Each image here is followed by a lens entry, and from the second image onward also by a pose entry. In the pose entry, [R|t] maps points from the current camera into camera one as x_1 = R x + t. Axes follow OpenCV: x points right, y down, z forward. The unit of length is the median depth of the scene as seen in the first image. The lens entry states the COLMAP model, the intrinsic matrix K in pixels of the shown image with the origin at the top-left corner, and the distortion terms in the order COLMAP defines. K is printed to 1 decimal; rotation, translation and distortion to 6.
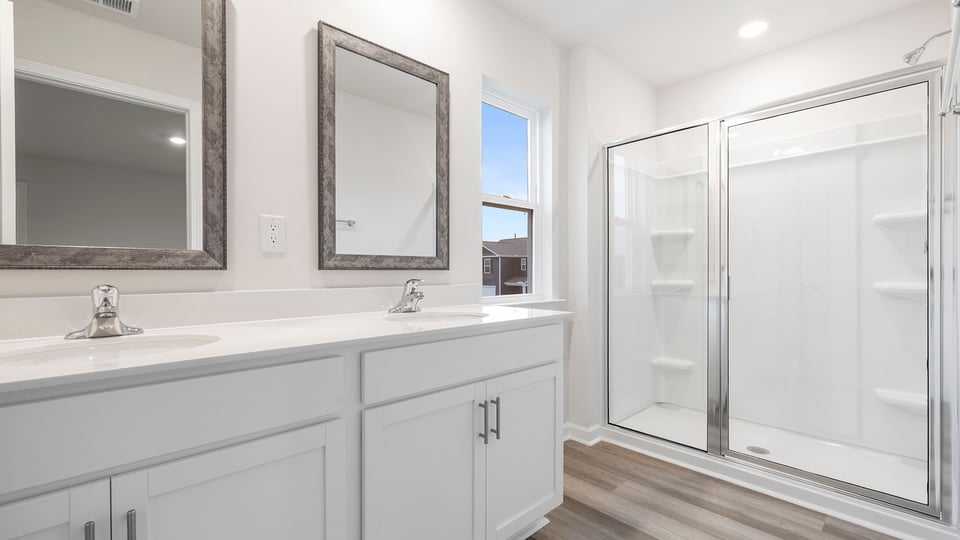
lens RADIAL K [[418.5, 0, 495.9], [0, 418.5, 272.8], [0, 0, 1]] dist [0.000685, 0.000635]
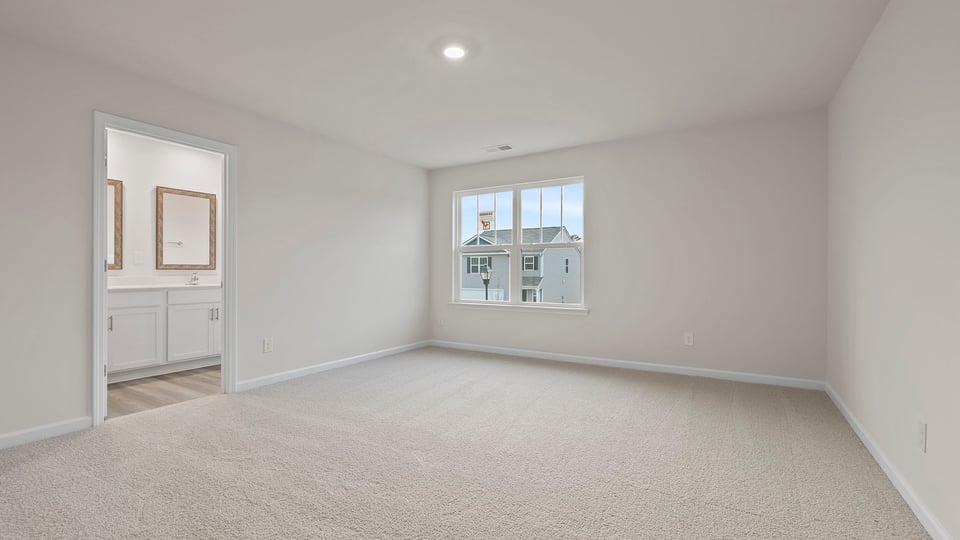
lens RADIAL K [[418.5, 0, 487.0], [0, 418.5, 270.9], [0, 0, 1]] dist [0.000685, 0.000635]
pose [[0.968457, 0.004969, 0.249133, 1.000662], [-0.004407, 0.999986, -0.002814, -0.000103], [-0.249143, 0.001627, 0.968465, -2.217208]]
